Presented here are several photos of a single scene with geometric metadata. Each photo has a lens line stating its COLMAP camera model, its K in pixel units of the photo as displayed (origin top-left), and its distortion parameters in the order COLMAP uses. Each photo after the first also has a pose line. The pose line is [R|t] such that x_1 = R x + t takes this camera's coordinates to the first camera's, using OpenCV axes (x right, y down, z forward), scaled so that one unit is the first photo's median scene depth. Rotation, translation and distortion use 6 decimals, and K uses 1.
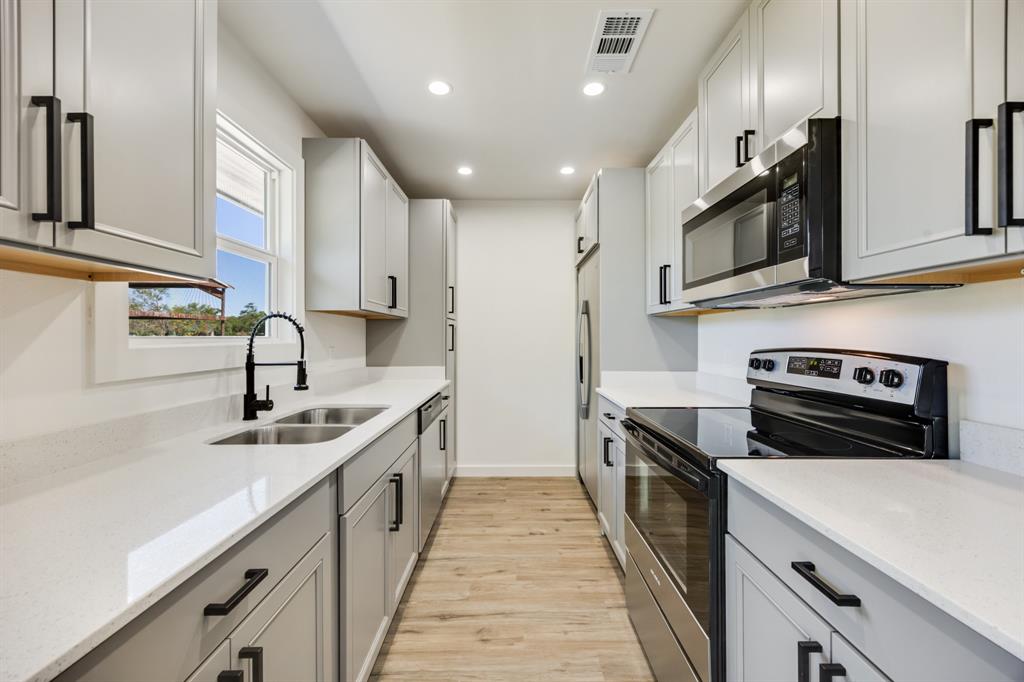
lens RADIAL K [[403.7, 0, 509.3], [0, 403.7, 338.2], [0, 0, 1]] dist [-0.000070, -0.000152]
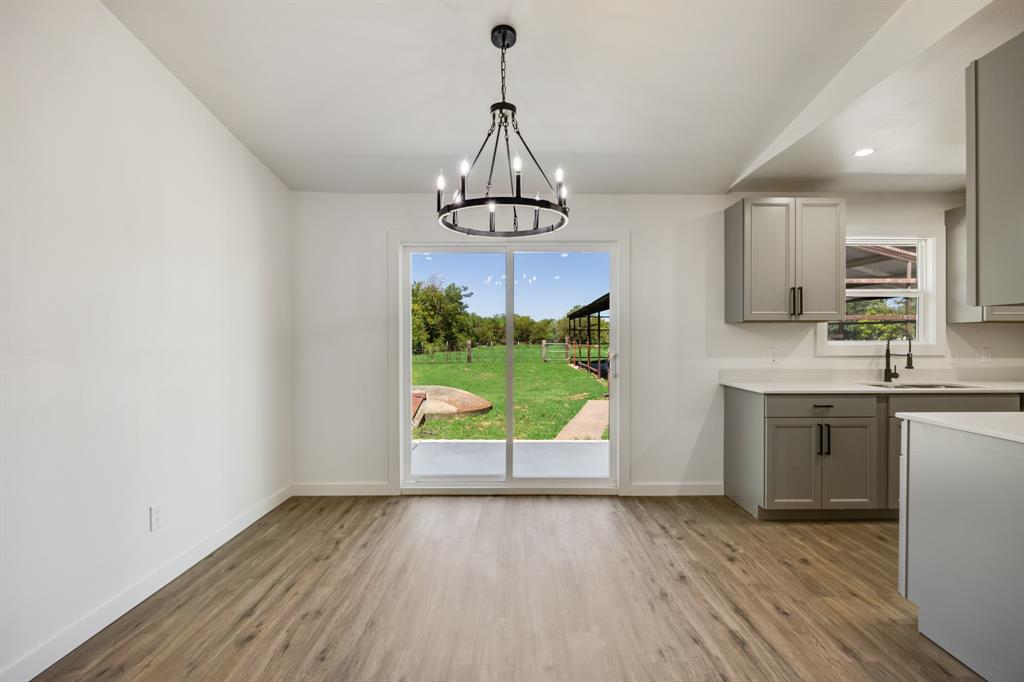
lens RADIAL K [[466.7, 0, 511.4], [0, 466.7, 338.5], [0, 0, 1]] dist [-0.019970, -0.000520]
pose [[0.002616, -0.003824, -0.999989, 1.656754], [-0.002924, 0.999988, -0.003832, -0.000712], [0.999992, 0.002934, 0.002605, -0.889755]]
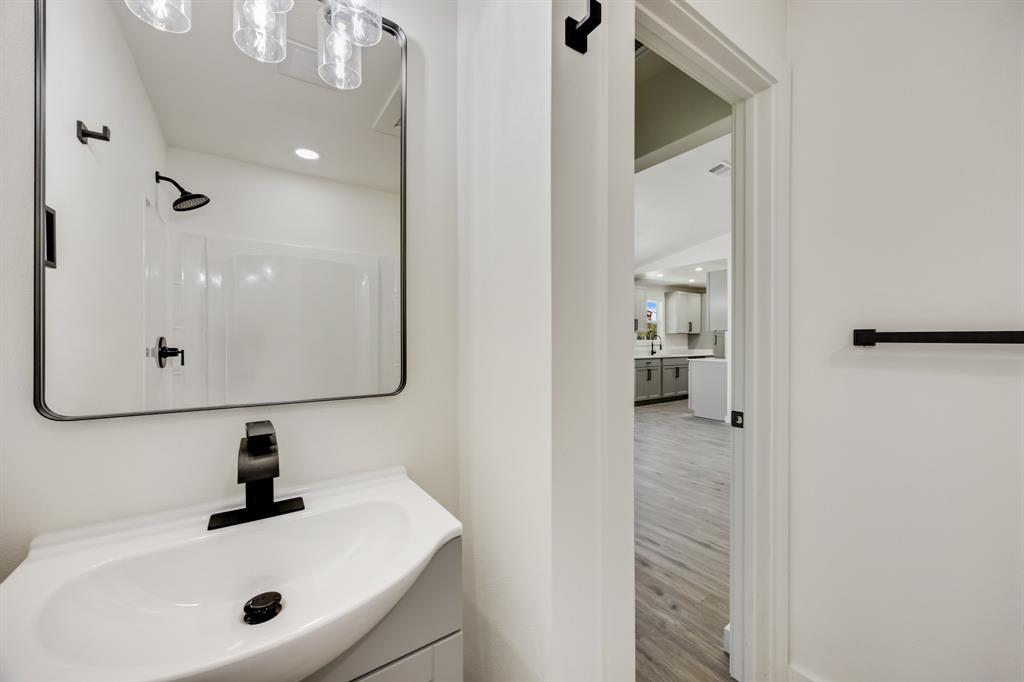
lens RADIAL K [[393.0, 0, 511.5], [0, 393.0, 341.8], [0, 0, 1]] dist [-0.002653, -0.000270]
pose [[0.571373, 0.000848, -0.820690, 2.628665], [-0.000186, 1.000000, 0.000903, 0.018208], [0.820691, -0.000363, 0.571373, -3.599023]]
